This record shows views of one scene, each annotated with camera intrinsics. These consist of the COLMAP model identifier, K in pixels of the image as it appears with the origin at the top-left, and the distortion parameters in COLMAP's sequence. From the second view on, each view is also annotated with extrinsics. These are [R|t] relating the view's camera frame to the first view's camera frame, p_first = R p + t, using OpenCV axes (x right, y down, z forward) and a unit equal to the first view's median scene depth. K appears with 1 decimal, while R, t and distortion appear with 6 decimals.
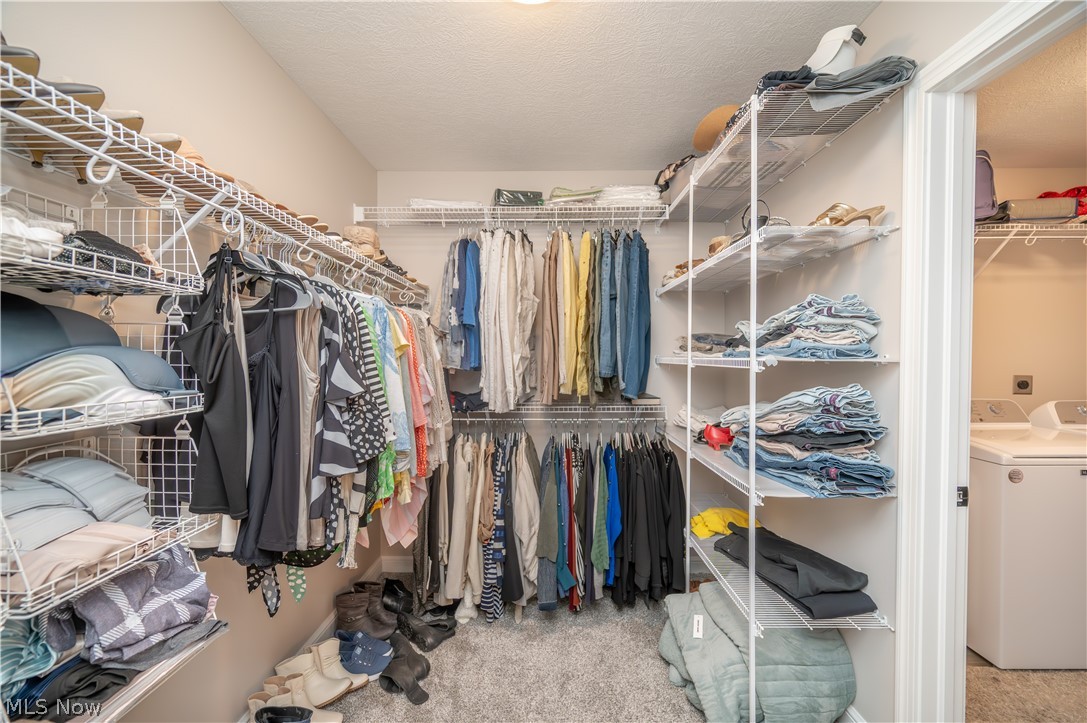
lens RADIAL K [[431.7, 0, 543.5], [0, 431.7, 361.5], [0, 0, 1]] dist [0.000290, -0.000017]
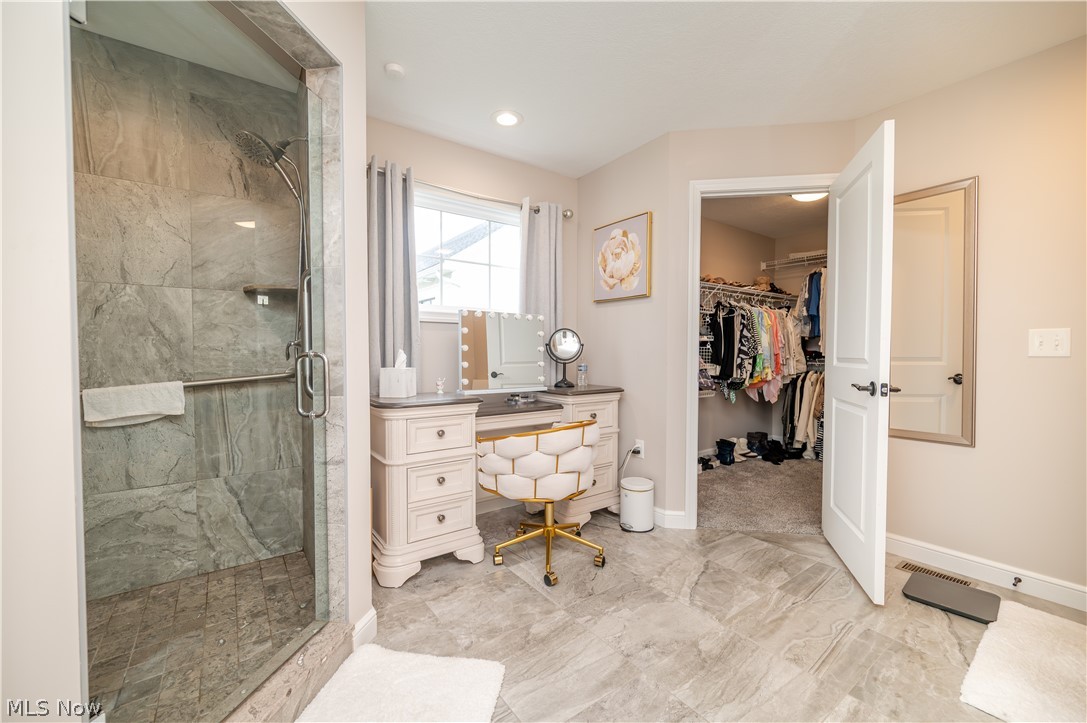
lens RADIAL K [[442.5, 0, 543.5], [0, 442.5, 361.5], [0, 0, 1]] dist [-0.001675, -0.000333]
pose [[0.598402, 0.022673, -0.800875, 1.557505], [-0.012796, 0.999742, 0.018742, 0.238863], [0.801094, -0.000967, 0.598538, -2.694725]]
